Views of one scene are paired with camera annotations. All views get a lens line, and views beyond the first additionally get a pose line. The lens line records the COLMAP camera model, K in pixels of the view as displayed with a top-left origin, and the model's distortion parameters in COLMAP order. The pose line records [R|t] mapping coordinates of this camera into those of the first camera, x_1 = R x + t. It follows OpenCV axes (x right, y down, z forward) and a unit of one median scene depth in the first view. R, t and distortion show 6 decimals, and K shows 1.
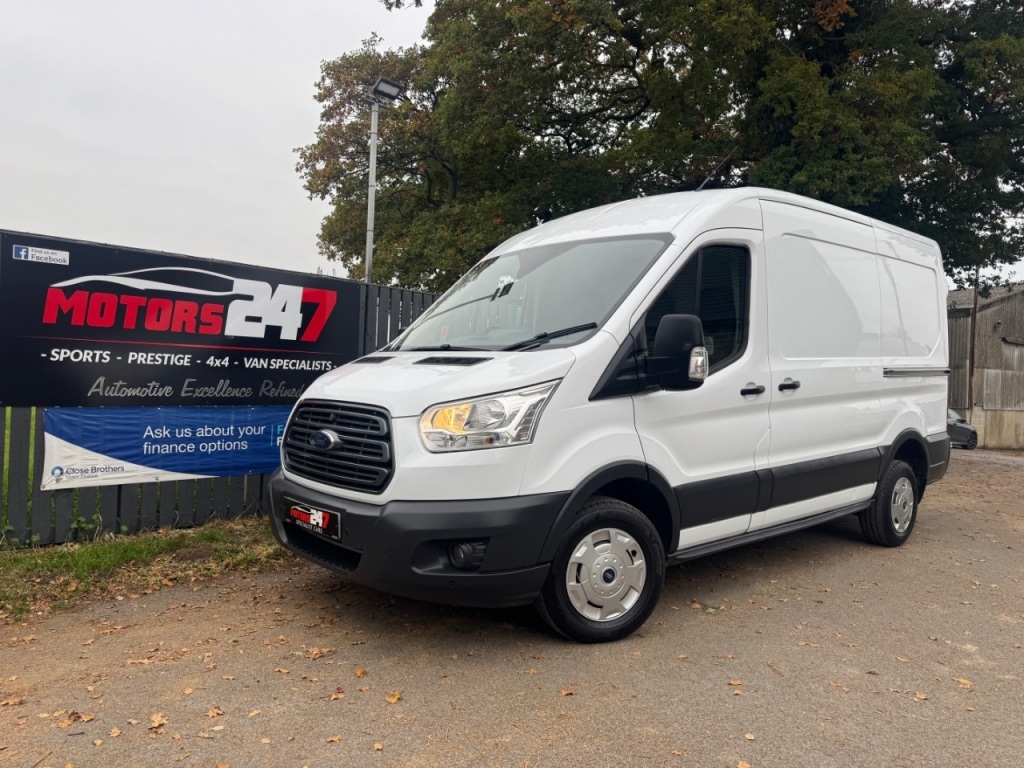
lens RADIAL K [[723.7, 0, 514.4], [0, 723.7, 383.5], [0, 0, 1]] dist [0.025849, -0.031838]
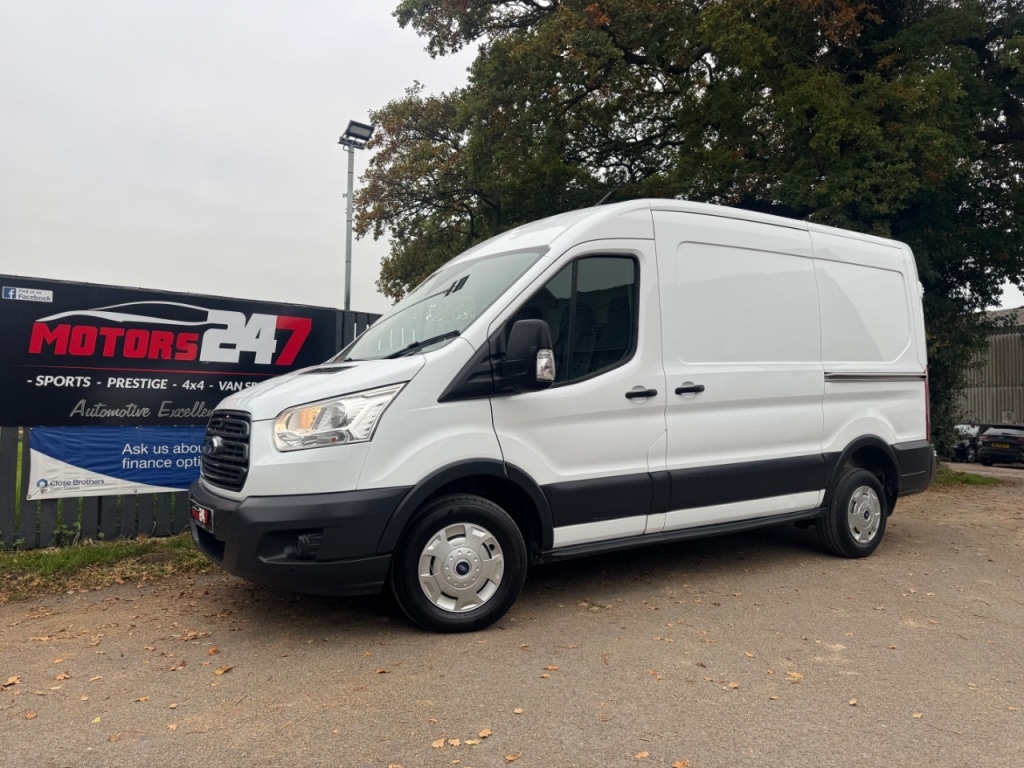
lens RADIAL K [[724.4, 0, 519.7], [0, 724.4, 384.6], [0, 0, 1]] dist [0.025873, -0.032392]
pose [[0.990828, -0.028344, -0.132120, 0.238870], [0.022468, 0.998700, -0.045759, 0.032298], [0.133245, 0.042371, 0.990177, -0.028655]]
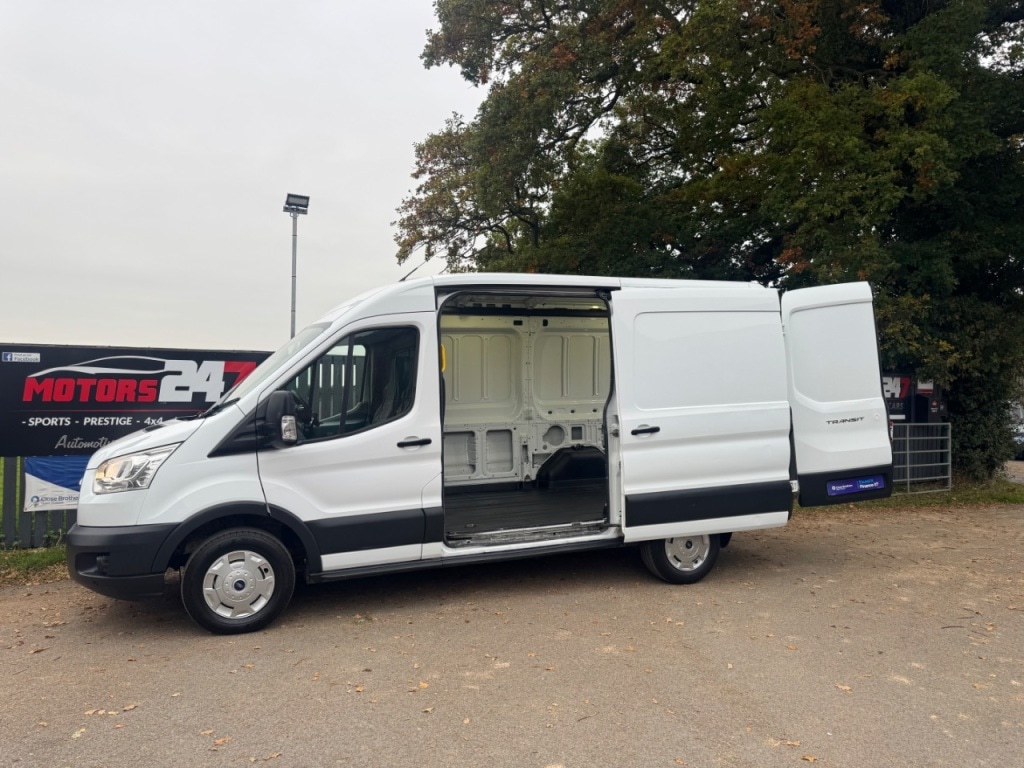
lens RADIAL K [[723.4, 0, 508.9], [0, 723.4, 388.2], [0, 0, 1]] dist [0.018300, -0.020823]
pose [[0.940292, -0.034012, -0.338666, 0.731620], [0.023898, 0.999136, -0.033990, -0.030741], [0.339529, 0.023867, 0.940293, -0.076304]]
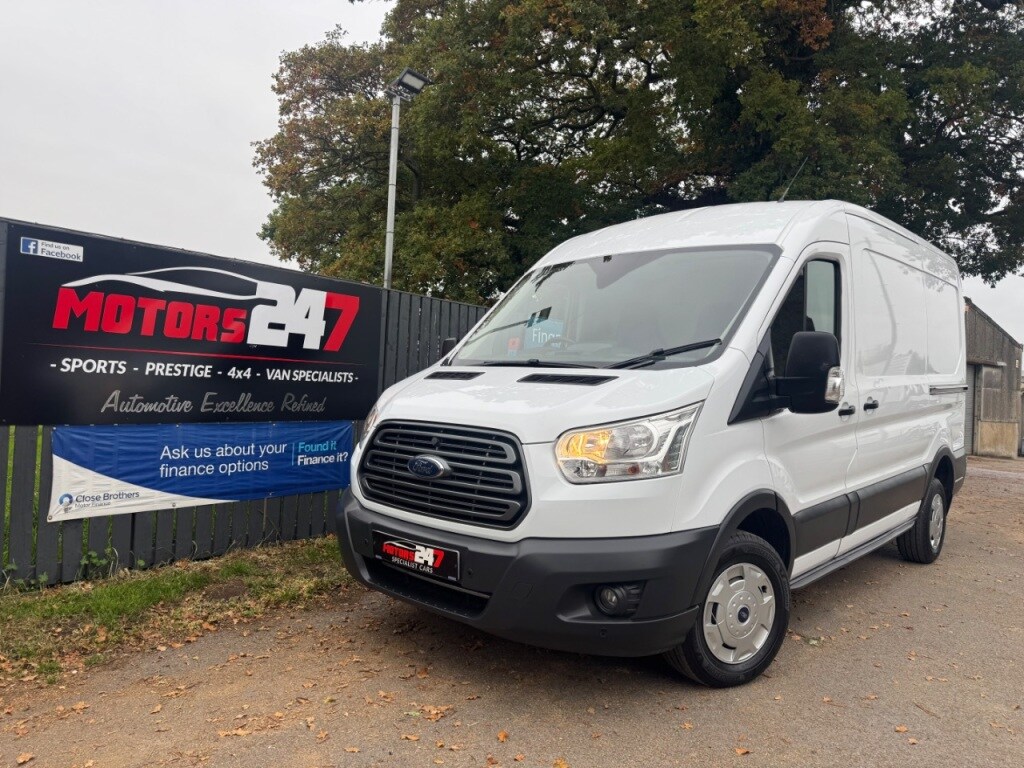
lens RADIAL K [[722.2, 0, 517.0], [0, 722.2, 385.6], [0, 0, 1]] dist [0.034662, -0.041488]
pose [[0.993966, 0.007620, 0.109422, -0.172330], [-0.007059, 0.999960, -0.005518, -0.012558], [-0.109460, 0.004712, 0.993980, 0.072444]]
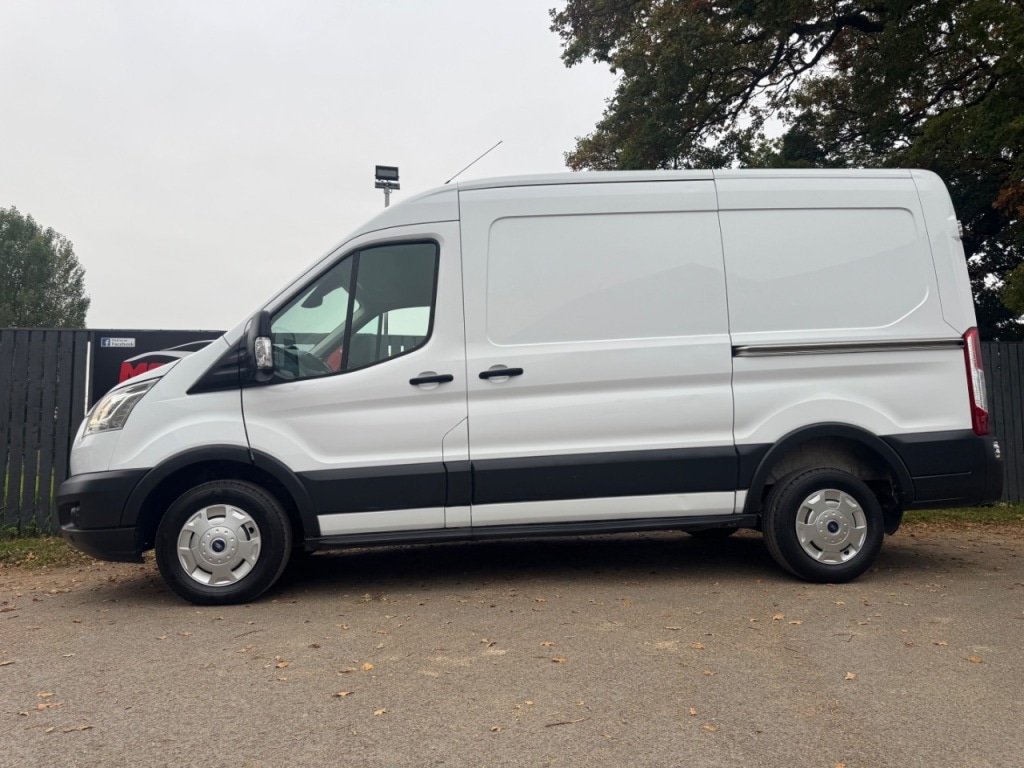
lens RADIAL K [[726.4, 0, 510.4], [0, 726.4, 383.6], [0, 0, 1]] dist [0.007688, -0.002905]
pose [[0.807210, -0.100808, -0.581592, 0.803274], [0.037816, 0.992116, -0.119478, 0.111148], [0.589052, 0.074451, 0.804658, 0.224942]]
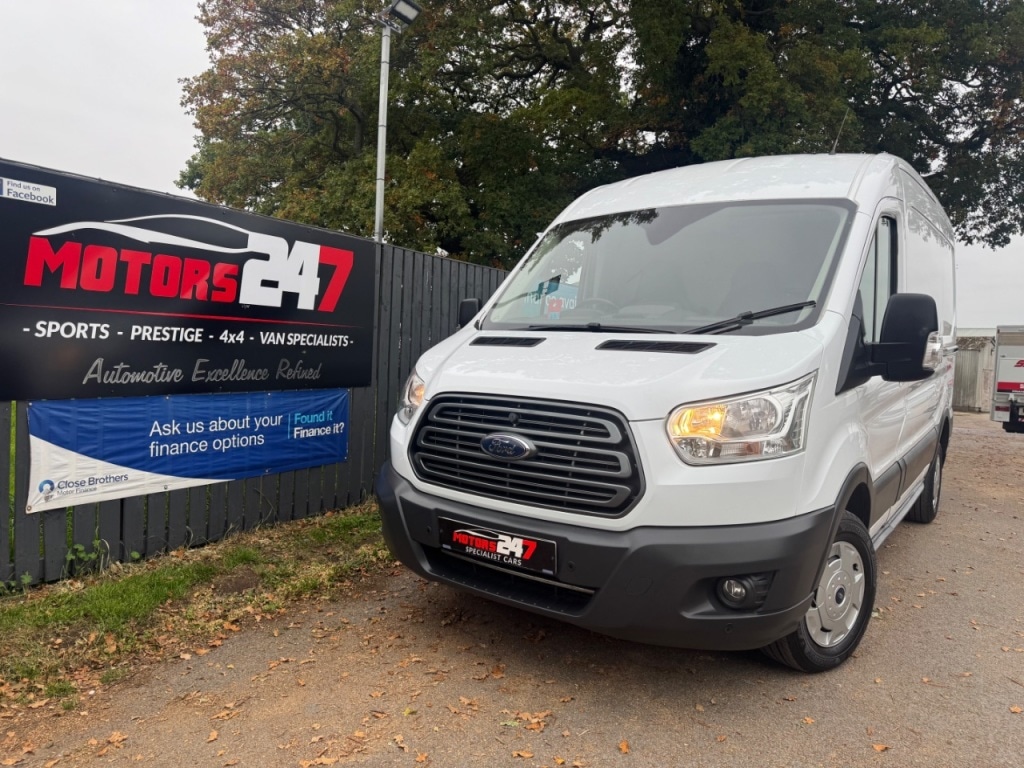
lens RADIAL K [[722.7, 0, 514.0], [0, 722.7, 384.7], [0, 0, 1]] dist [0.029948, -0.037182]
pose [[0.976562, -0.007723, 0.215096, -0.290660], [-0.003400, 0.998678, 0.051292, -0.020347], [-0.215208, -0.050821, 0.975245, 0.162367]]
